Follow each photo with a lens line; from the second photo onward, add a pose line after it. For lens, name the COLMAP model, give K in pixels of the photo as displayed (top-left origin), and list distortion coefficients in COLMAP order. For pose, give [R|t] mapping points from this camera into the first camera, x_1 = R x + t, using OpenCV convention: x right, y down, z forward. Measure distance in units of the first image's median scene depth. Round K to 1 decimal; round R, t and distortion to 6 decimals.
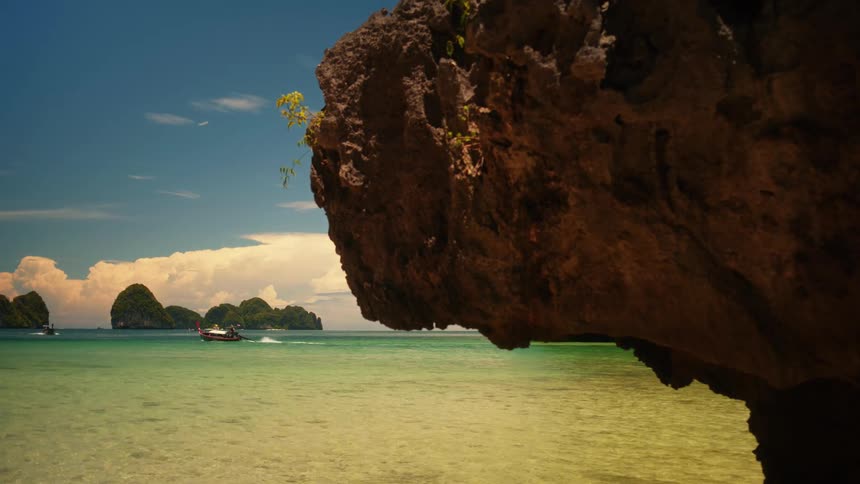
lens RADIAL K [[899.6, 0, 430.0], [0, 899.6, 242.0], [0, 0, 1]] dist [-0.050820, -0.001254]
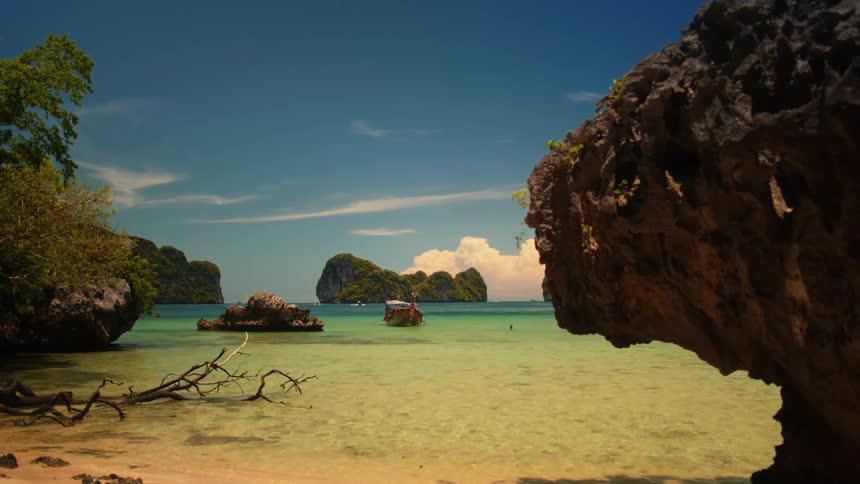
lens RADIAL K [[899.6, 0, 430.0], [0, 899.6, 242.0], [0, 0, 1]] dist [-0.050820, -0.001254]
pose [[0.893107, -0.040394, -0.448027, 0.544037], [0.054971, 0.998296, 0.019574, -0.139806], [0.446473, -0.042110, 0.893806, -0.702118]]
